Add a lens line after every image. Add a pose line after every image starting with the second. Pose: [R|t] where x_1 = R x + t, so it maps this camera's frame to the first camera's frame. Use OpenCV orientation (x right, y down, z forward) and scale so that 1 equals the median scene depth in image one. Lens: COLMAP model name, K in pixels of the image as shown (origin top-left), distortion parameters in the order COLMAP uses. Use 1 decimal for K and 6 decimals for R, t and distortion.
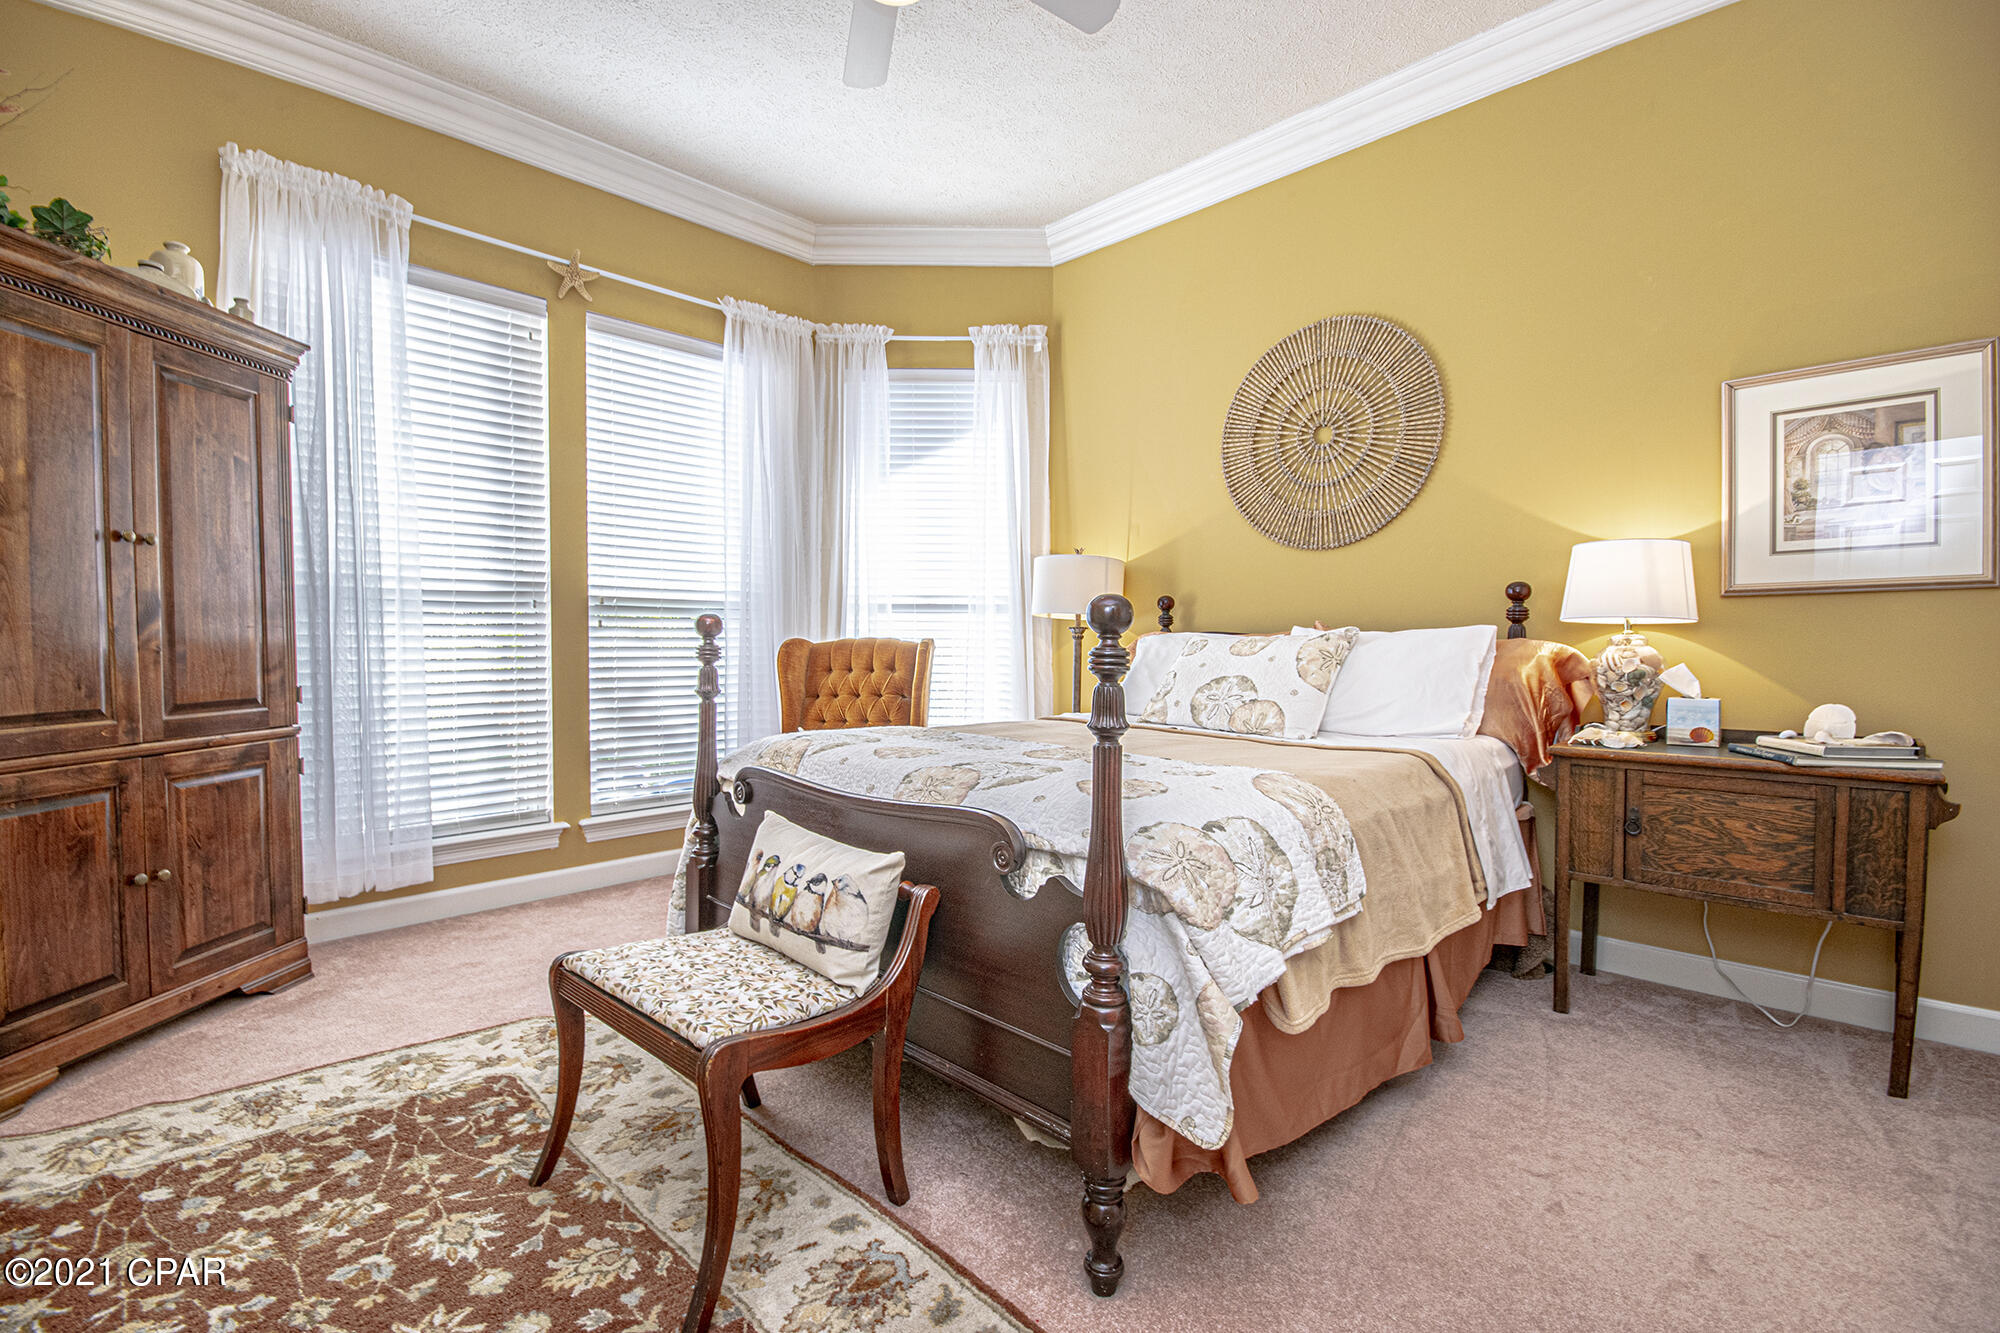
lens RADIAL K [[886.4, 0, 994.4], [0, 886.4, 666.9], [0, 0, 1]] dist [0.004079, -0.007989]
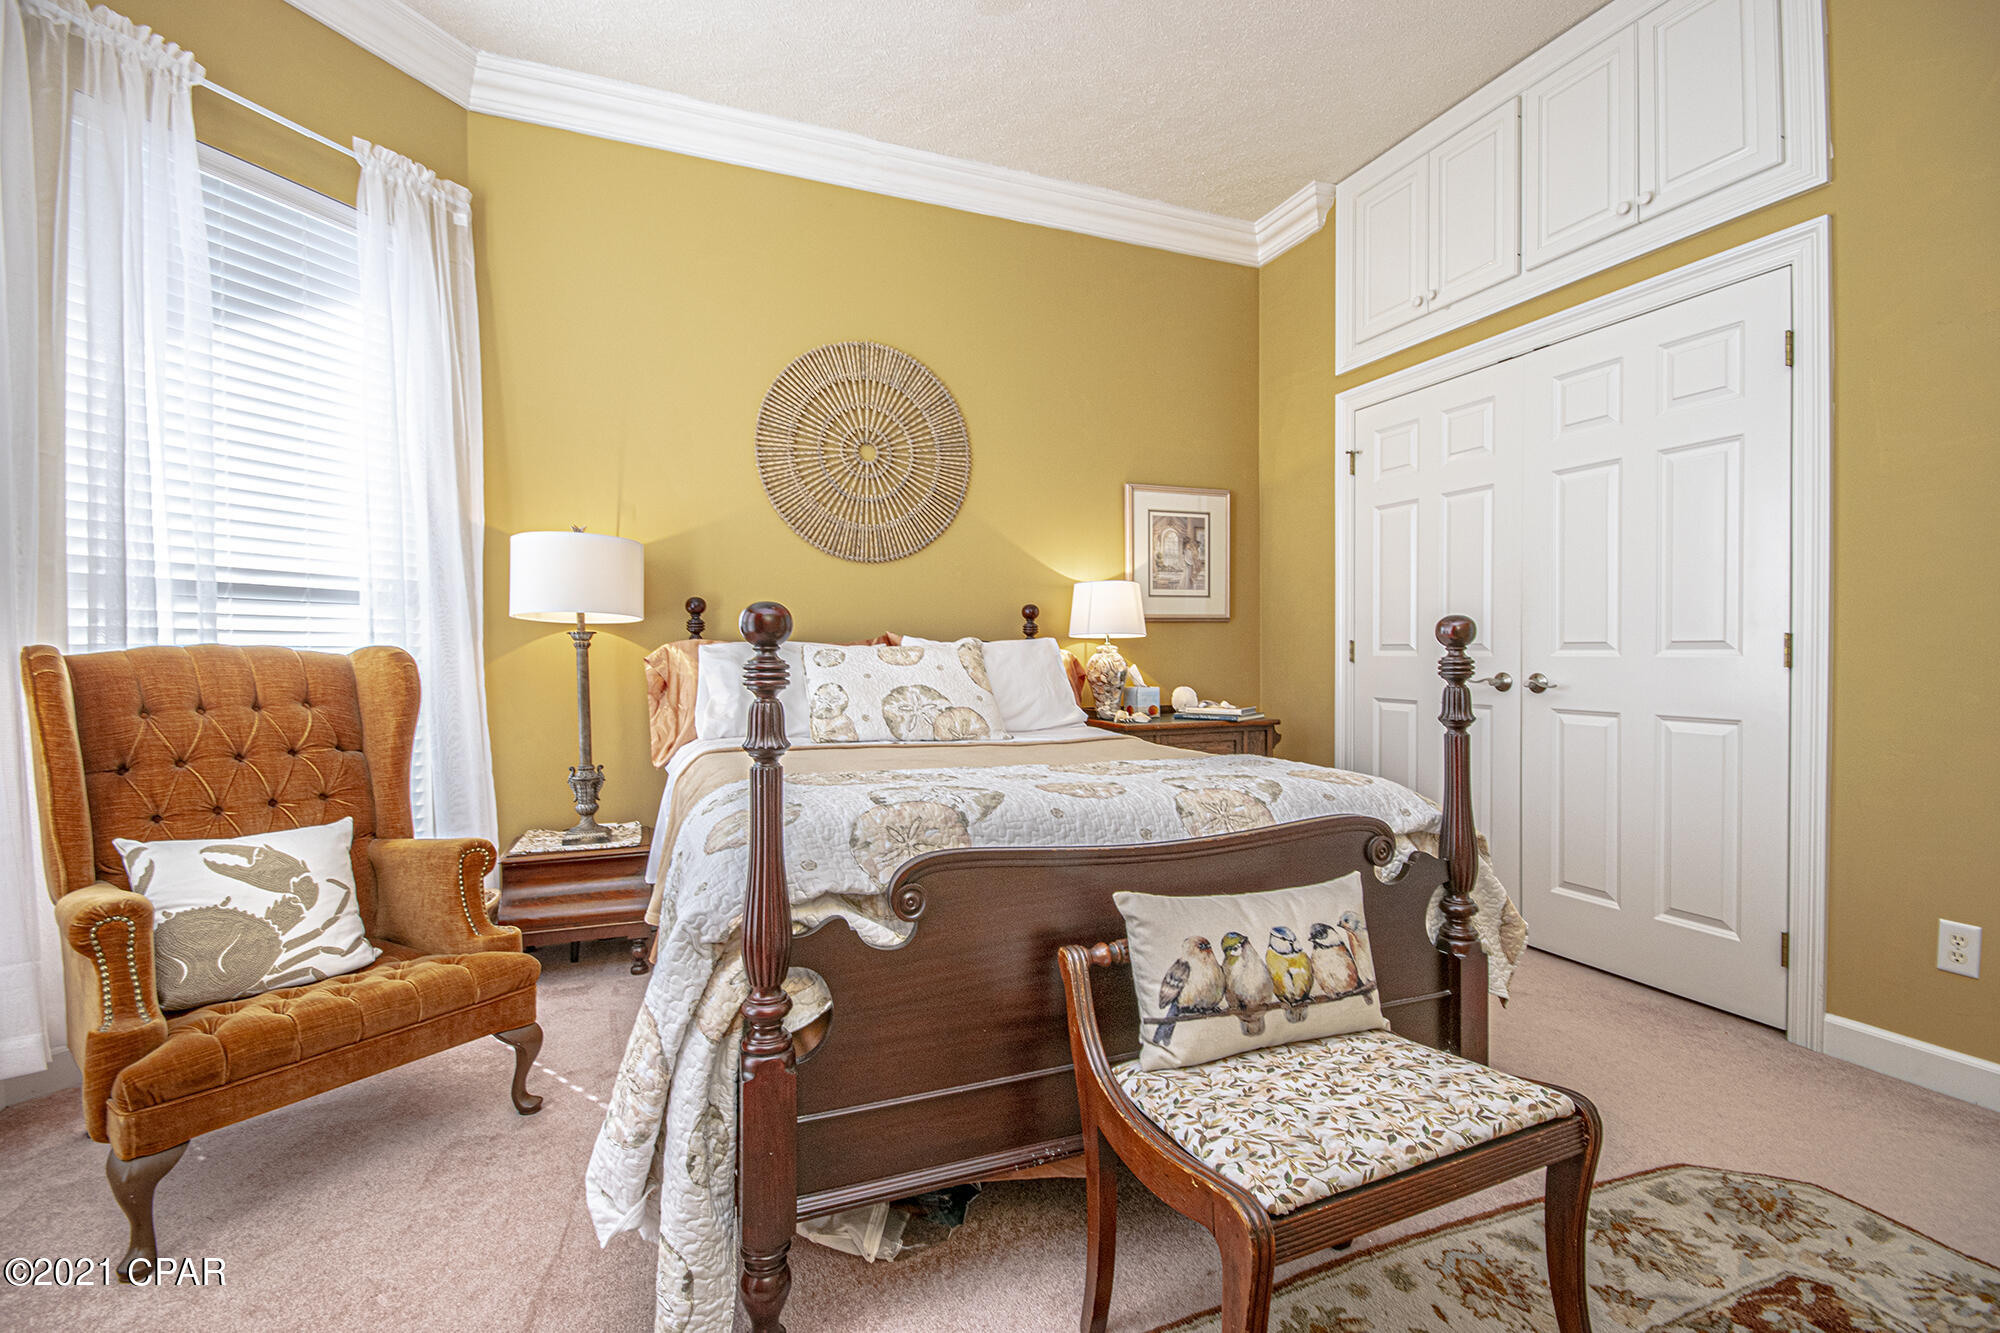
lens RADIAL K [[886.4, 0, 993.3], [0, 886.4, 666.2], [0, 0, 1]] dist [0.004079, -0.007989]
pose [[0.386031, -0.018679, 0.922297, -0.589875], [0.028180, 0.999567, 0.008449, -0.016924], [-0.922055, 0.022729, 0.386390, 0.510820]]
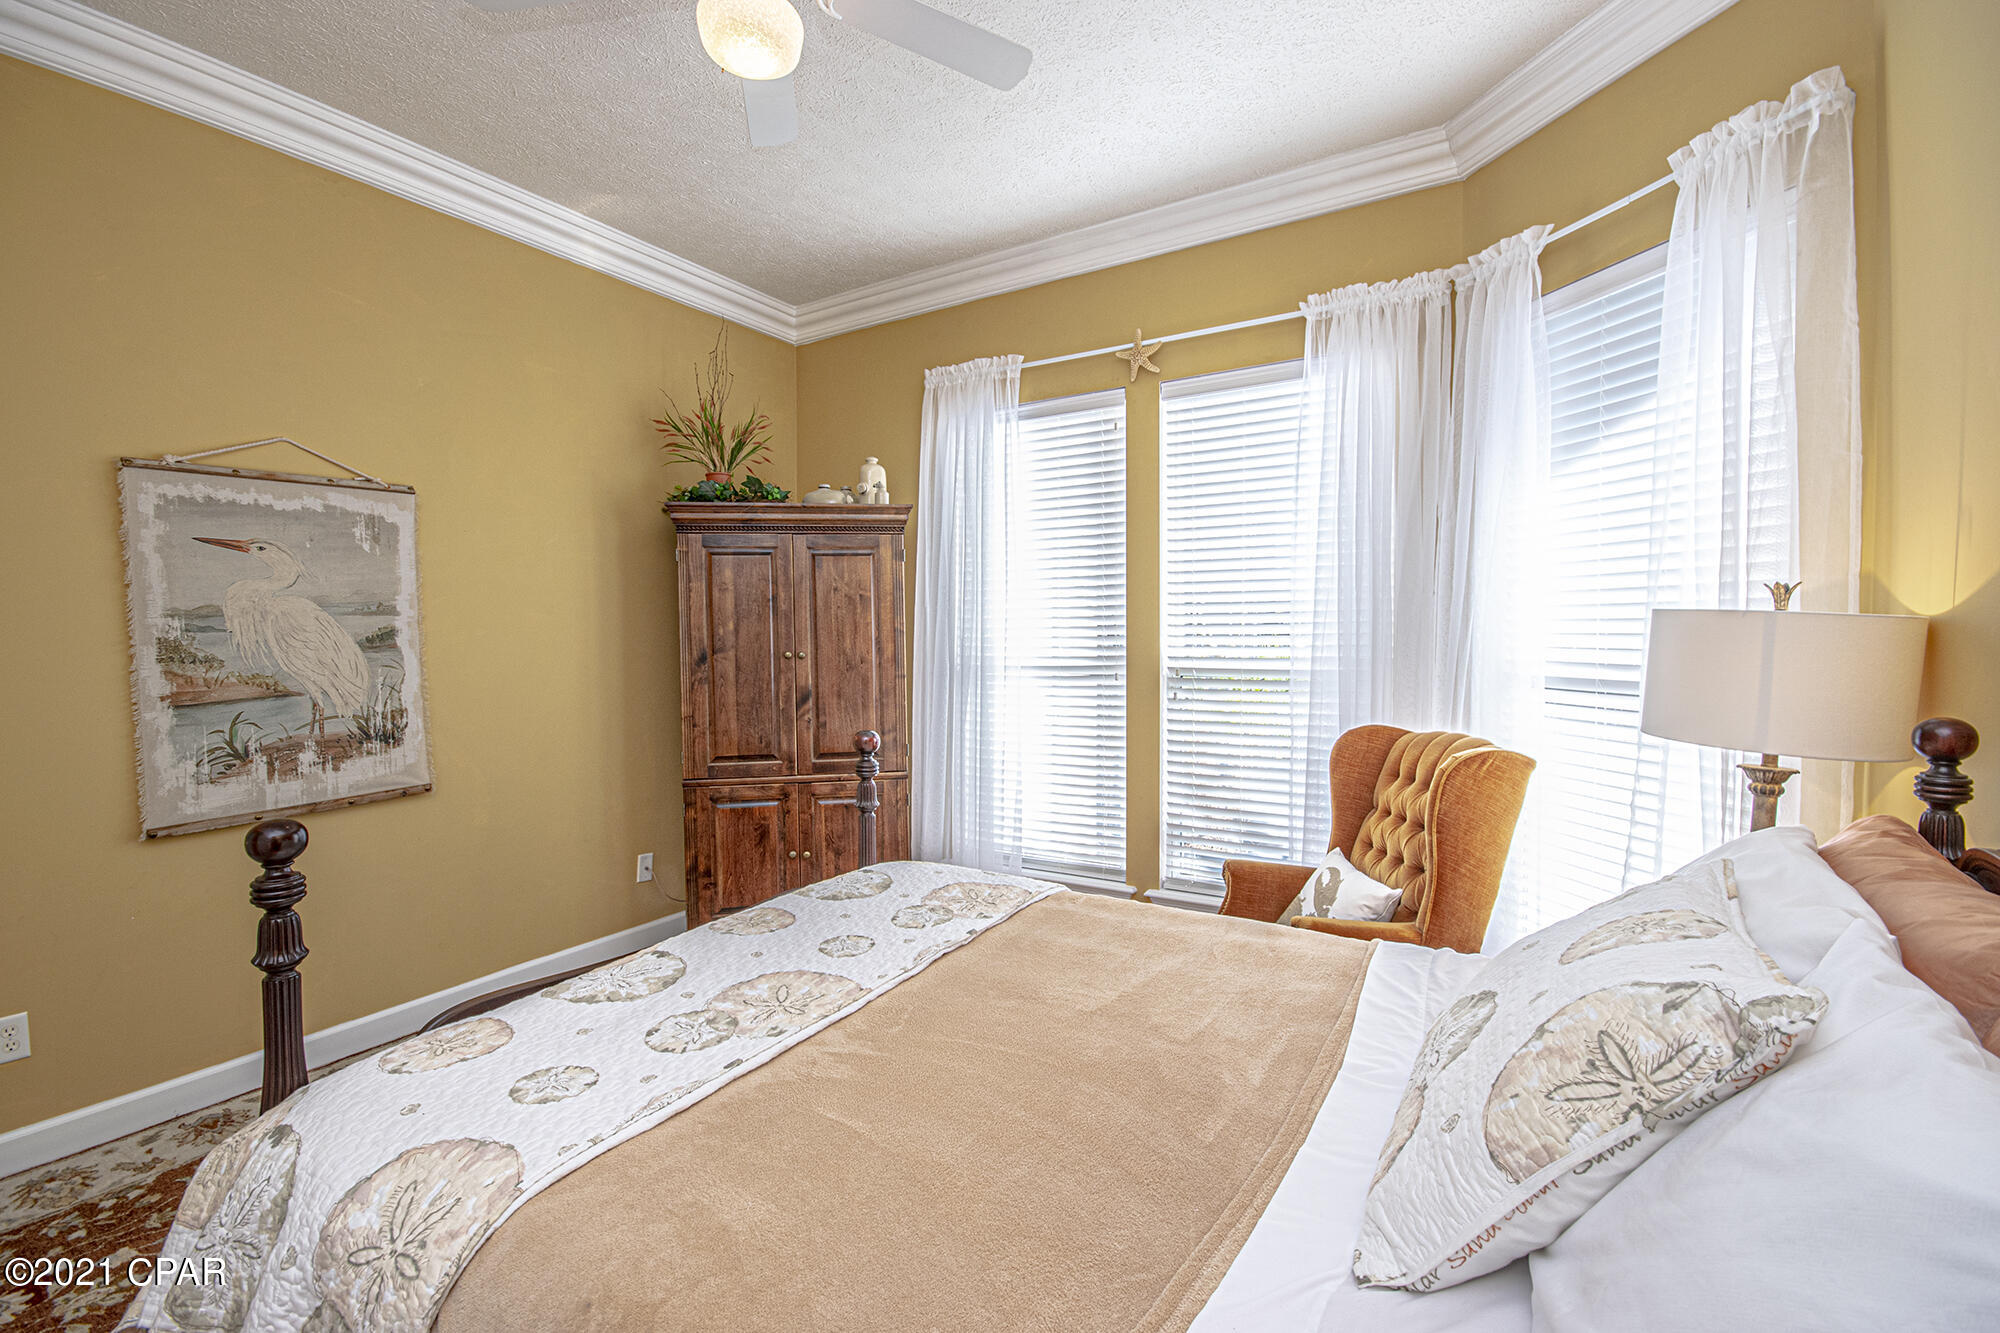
lens RADIAL K [[886.4, 0, 995.3], [0, 886.4, 661.1], [0, 0, 1]] dist [0.004079, -0.007989]
pose [[0.227294, 0.030753, -0.973340, 0.546660], [-0.016409, 0.999480, 0.027747, -0.131544], [0.973688, 0.009665, 0.227681, 0.690300]]
